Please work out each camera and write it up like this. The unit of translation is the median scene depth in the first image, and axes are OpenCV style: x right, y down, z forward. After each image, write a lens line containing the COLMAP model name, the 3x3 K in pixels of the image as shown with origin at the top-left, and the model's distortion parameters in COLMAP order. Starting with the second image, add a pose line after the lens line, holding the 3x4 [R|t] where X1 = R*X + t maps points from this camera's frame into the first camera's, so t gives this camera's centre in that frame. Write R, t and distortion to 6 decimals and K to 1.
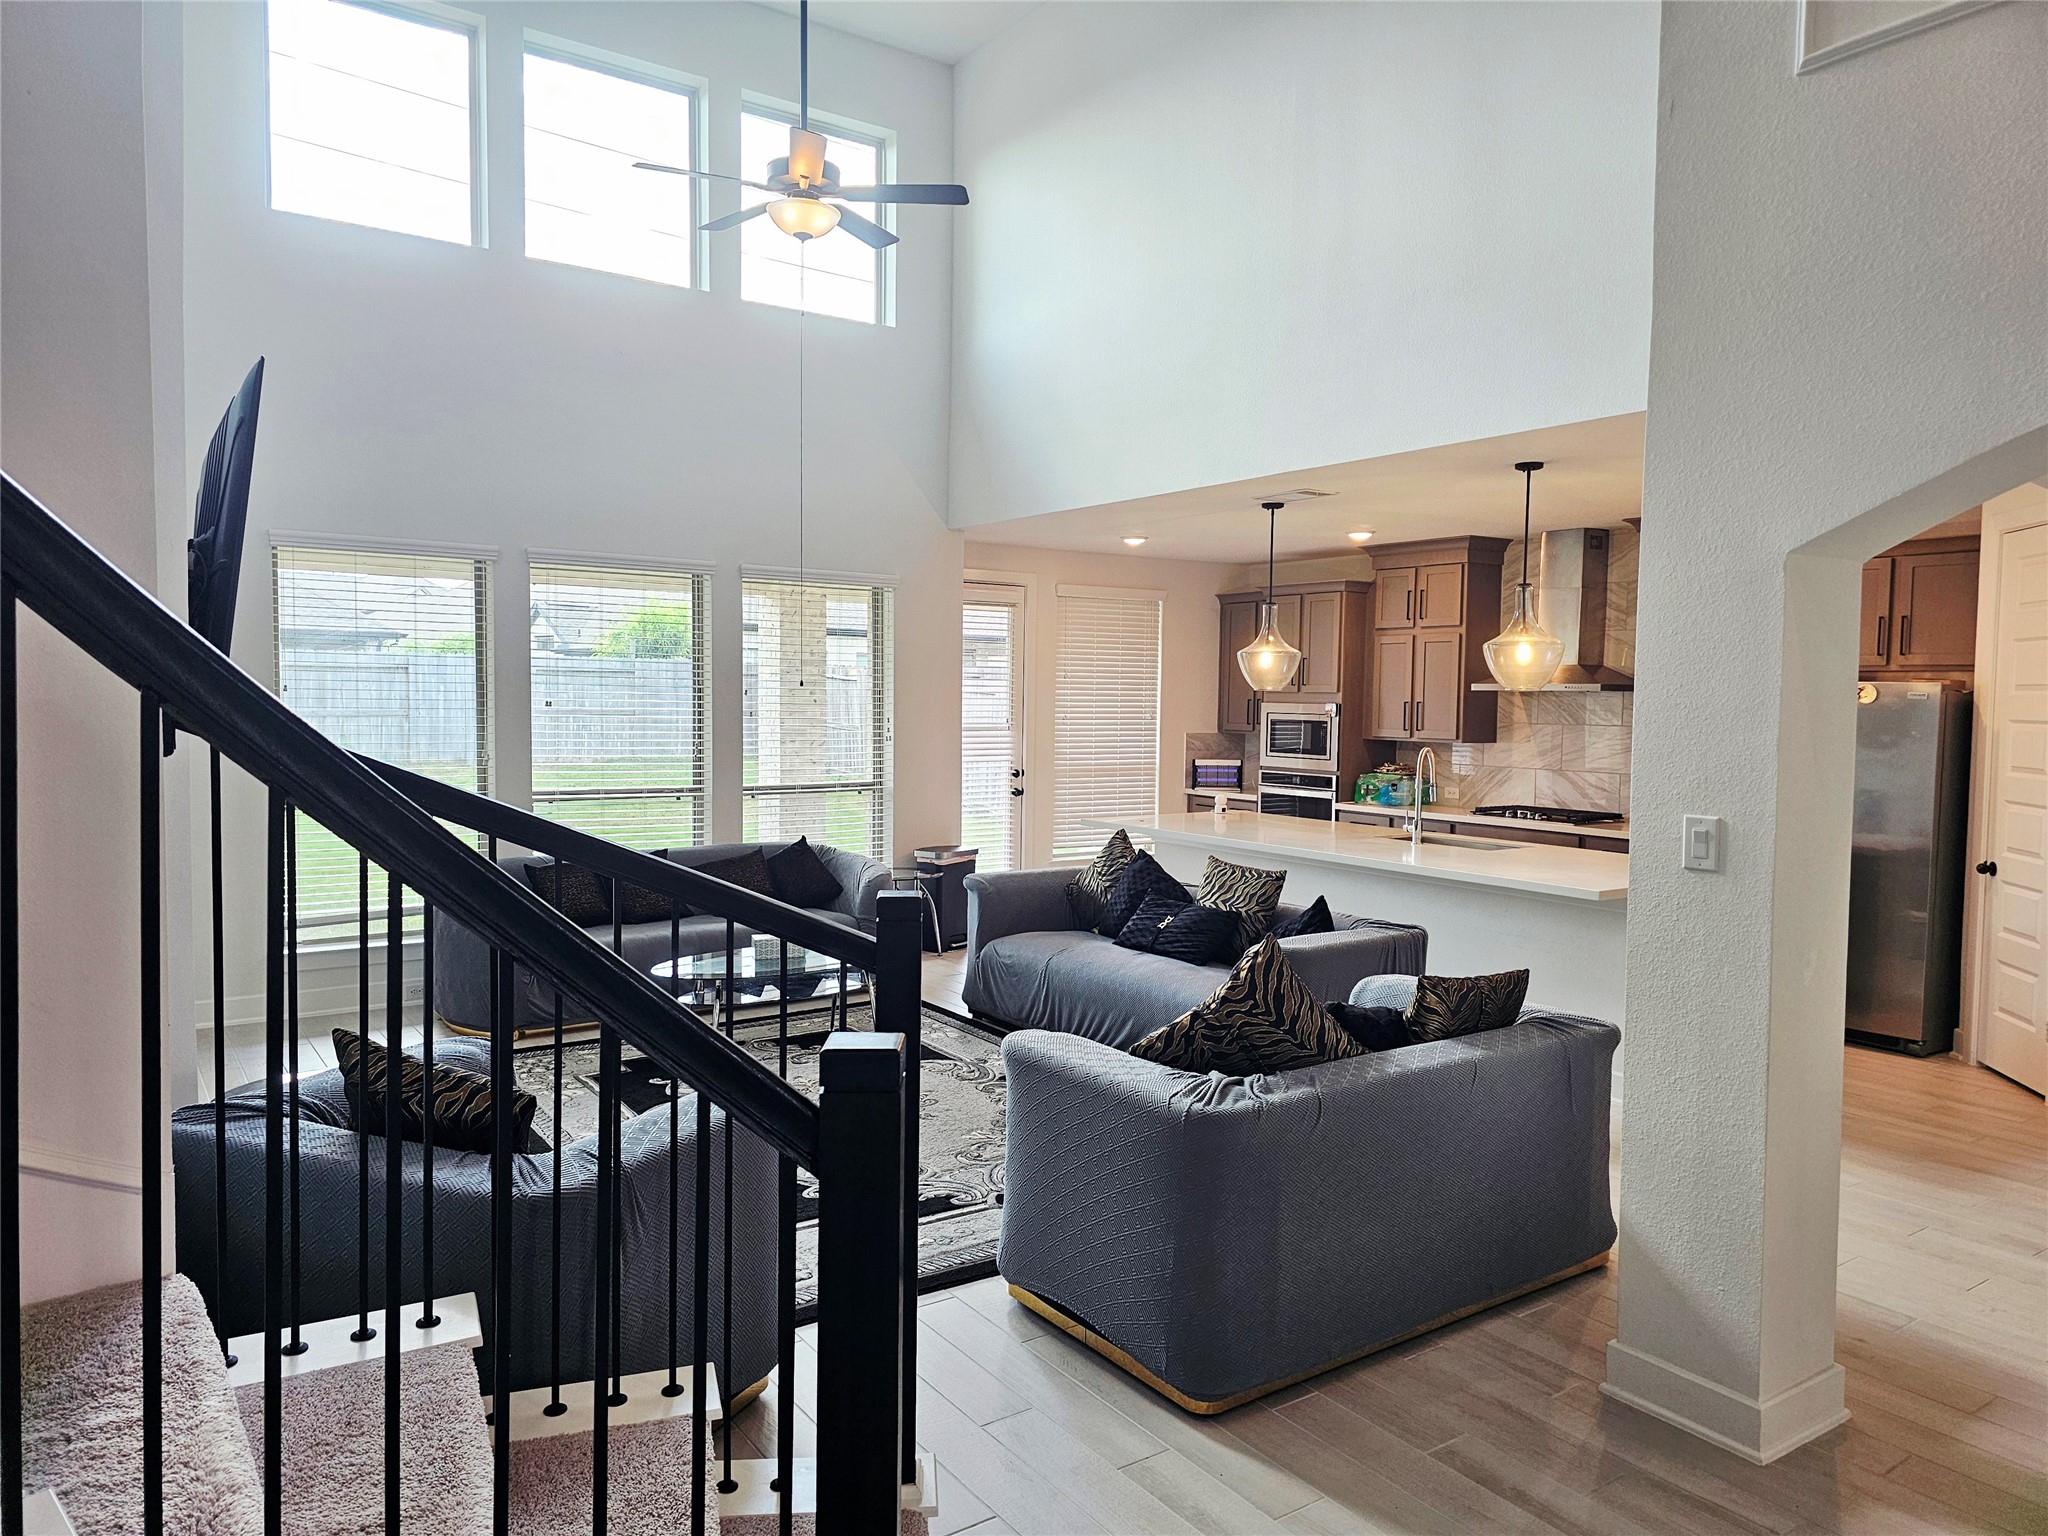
lens RADIAL K [[1372.7, 0, 1007.3], [0, 1372.7, 762.5], [0, 0, 1]] dist [0.051242, -0.046976]
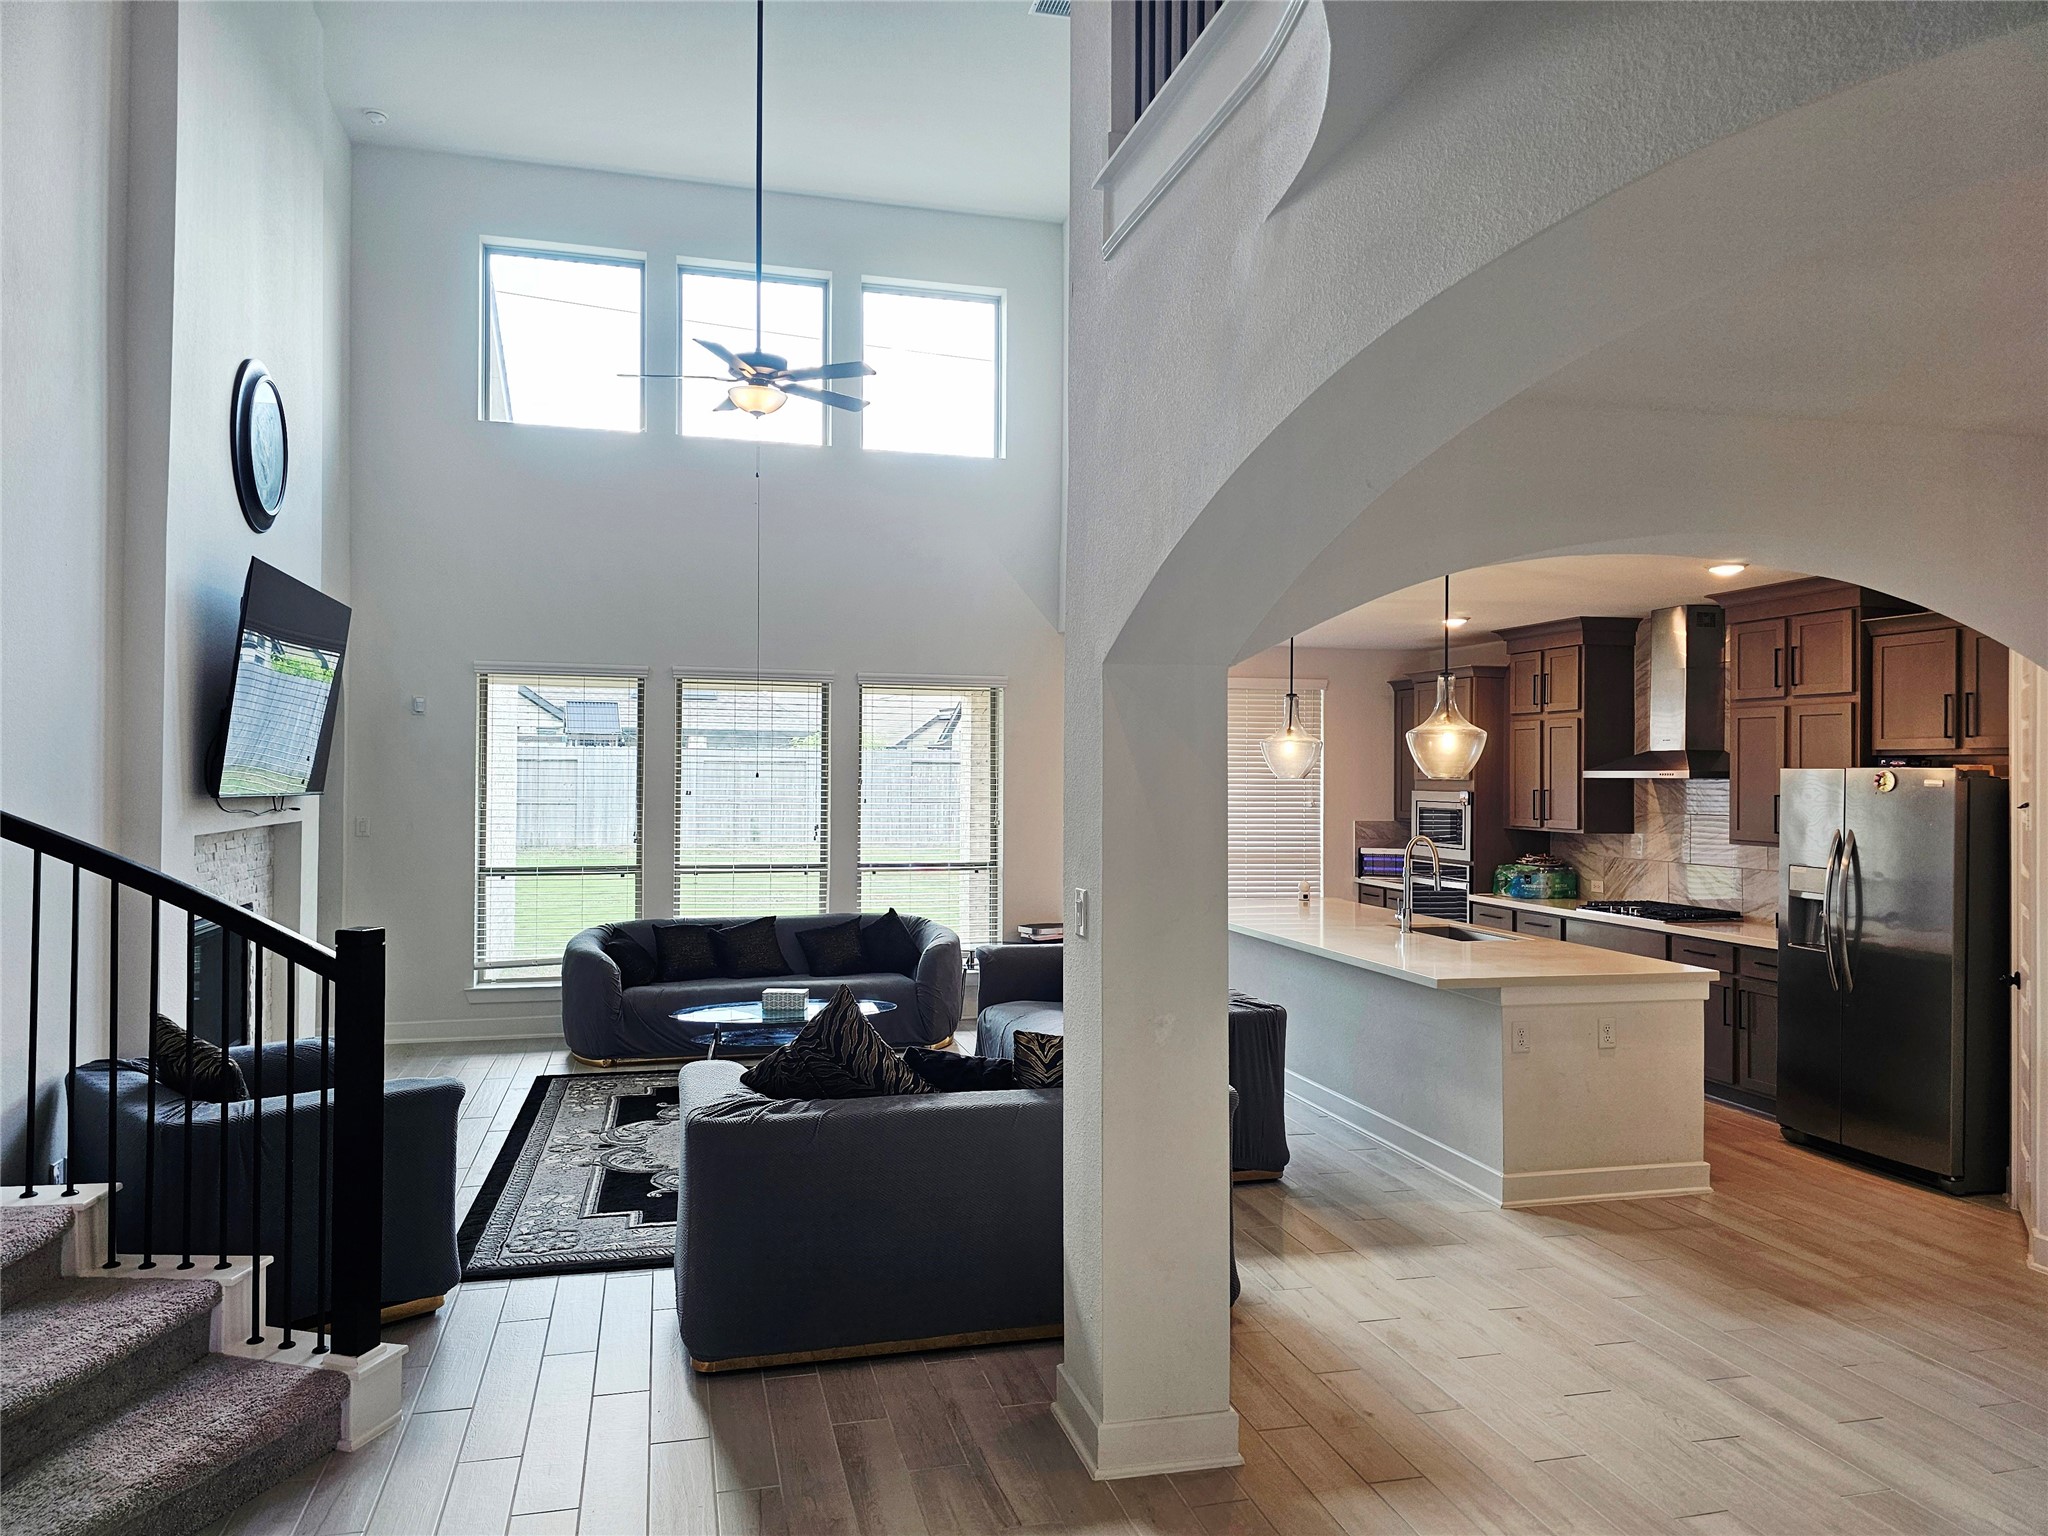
lens RADIAL K [[1372.7, 0, 1011.8], [0, 1372.7, 751.0], [0, 0, 1]] dist [0.051242, -0.046976]
pose [[0.940061, -0.010228, -0.340854, 0.372747], [-0.014493, 0.997449, -0.069899, 0.002208], [0.340699, 0.070650, 0.937514, -0.041817]]
